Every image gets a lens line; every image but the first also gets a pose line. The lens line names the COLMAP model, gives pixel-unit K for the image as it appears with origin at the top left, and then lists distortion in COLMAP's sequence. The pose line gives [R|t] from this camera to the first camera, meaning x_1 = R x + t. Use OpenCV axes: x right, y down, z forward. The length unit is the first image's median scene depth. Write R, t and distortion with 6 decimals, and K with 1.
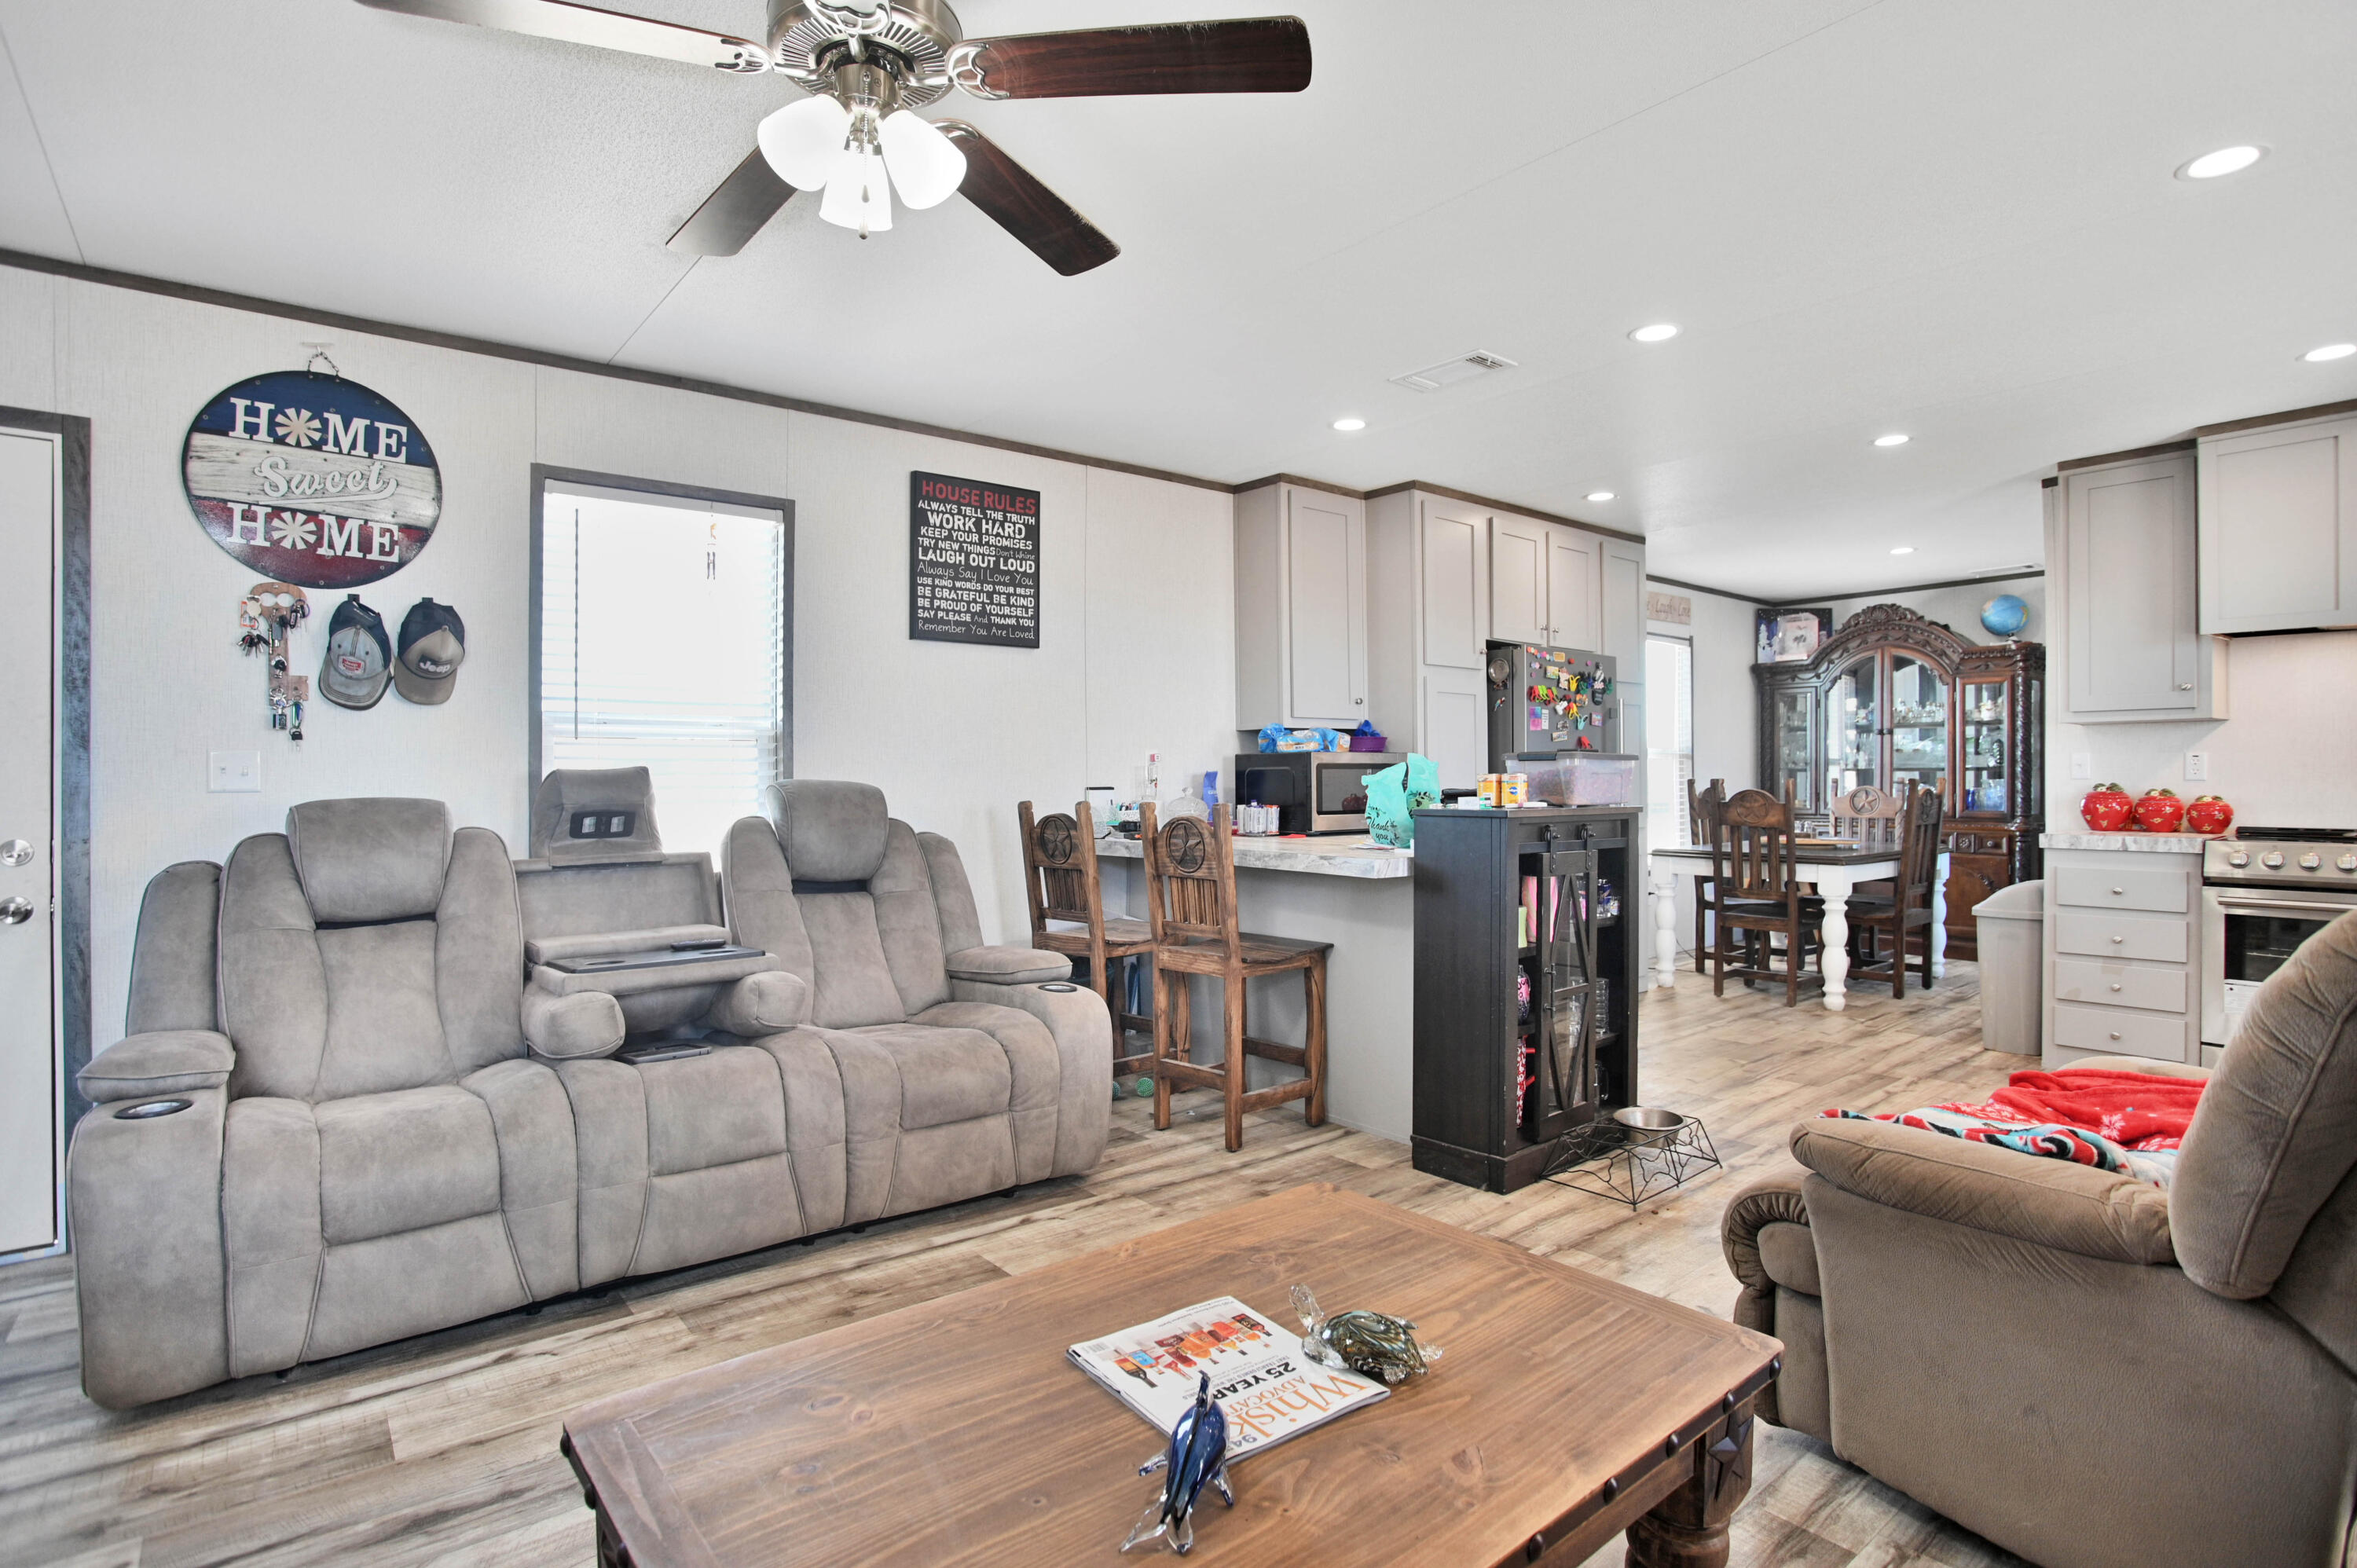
lens RADIAL K [[1174.4, 0, 1159.2], [0, 1174.4, 777.2], [0, 0, 1]] dist [-0.054677, 0.027641]
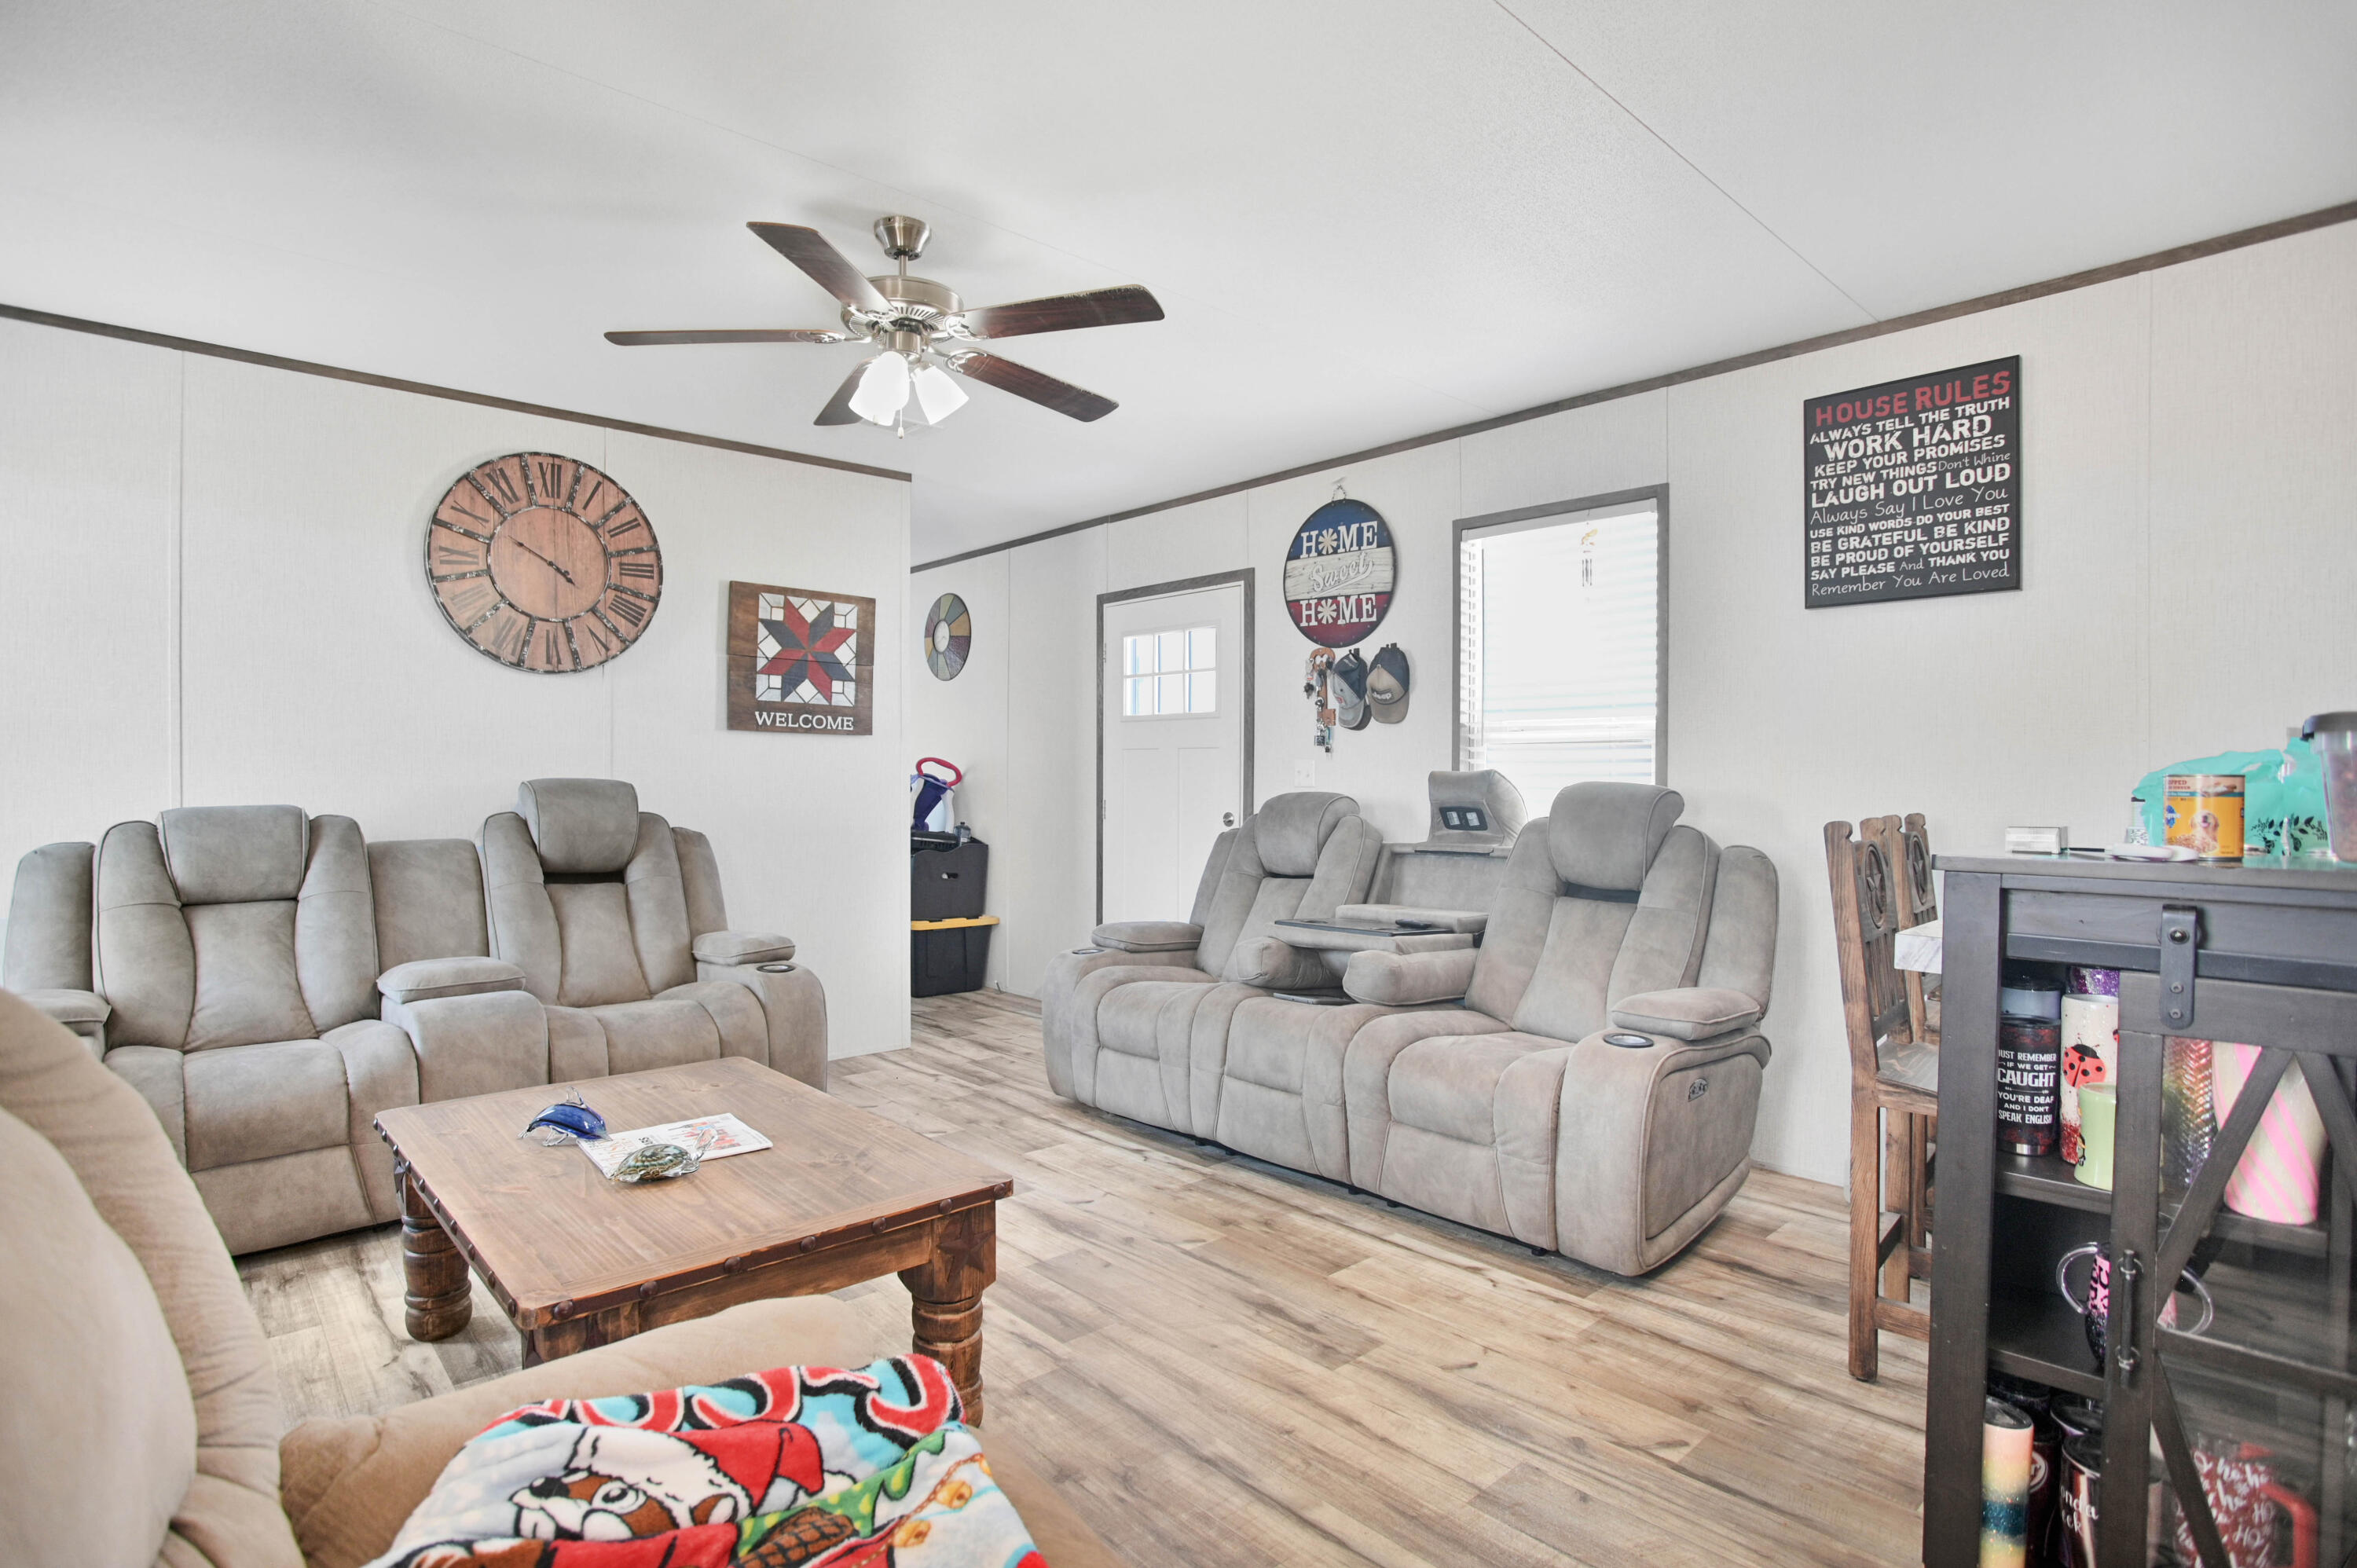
lens RADIAL K [[1174.4, 0, 1159.2], [0, 1174.4, 777.2], [0, 0, 1]] dist [-0.054677, 0.027641]
pose [[0.080040, 0.005753, -0.996775, 0.672748], [-0.000004, 0.999983, 0.005771, -0.007818], [0.996792, -0.000458, 0.080038, 0.597429]]
